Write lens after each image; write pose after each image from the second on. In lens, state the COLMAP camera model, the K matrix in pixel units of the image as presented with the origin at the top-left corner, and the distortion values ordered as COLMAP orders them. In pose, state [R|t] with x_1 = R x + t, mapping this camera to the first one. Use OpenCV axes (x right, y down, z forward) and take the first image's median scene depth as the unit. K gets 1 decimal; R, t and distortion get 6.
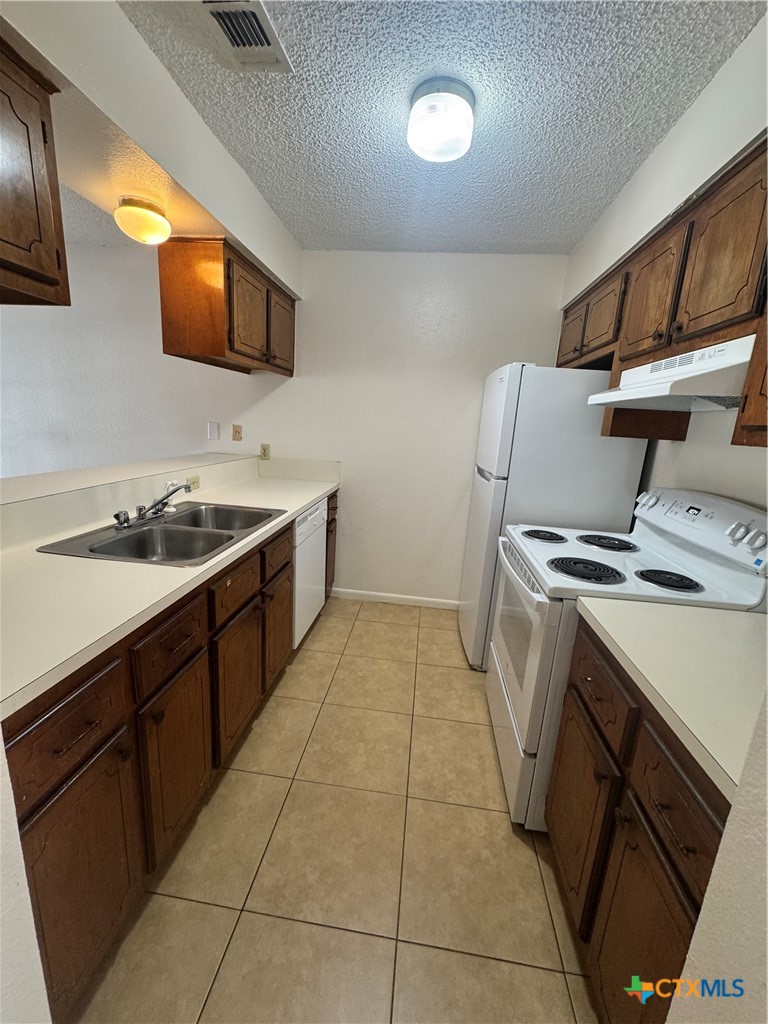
lens RADIAL K [[406.9, 0, 382.7], [0, 406.9, 509.4], [0, 0, 1]] dist [-0.000802, -0.000811]
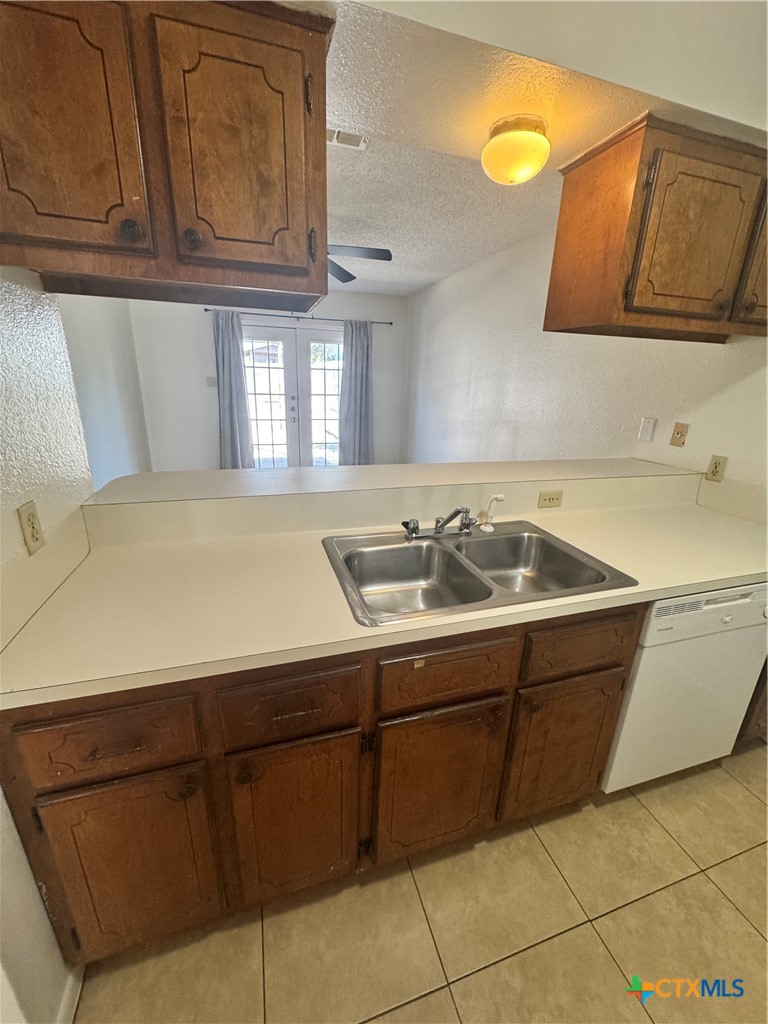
lens RADIAL K [[406.9, 0, 381.0], [0, 406.9, 510.4], [0, 0, 1]] dist [-0.000802, -0.000811]
pose [[0.413376, 0.237955, -0.878918, 0.098043], [-0.203885, 0.964930, 0.165349, -0.120704], [0.887441, 0.110847, 0.447395, 0.421467]]
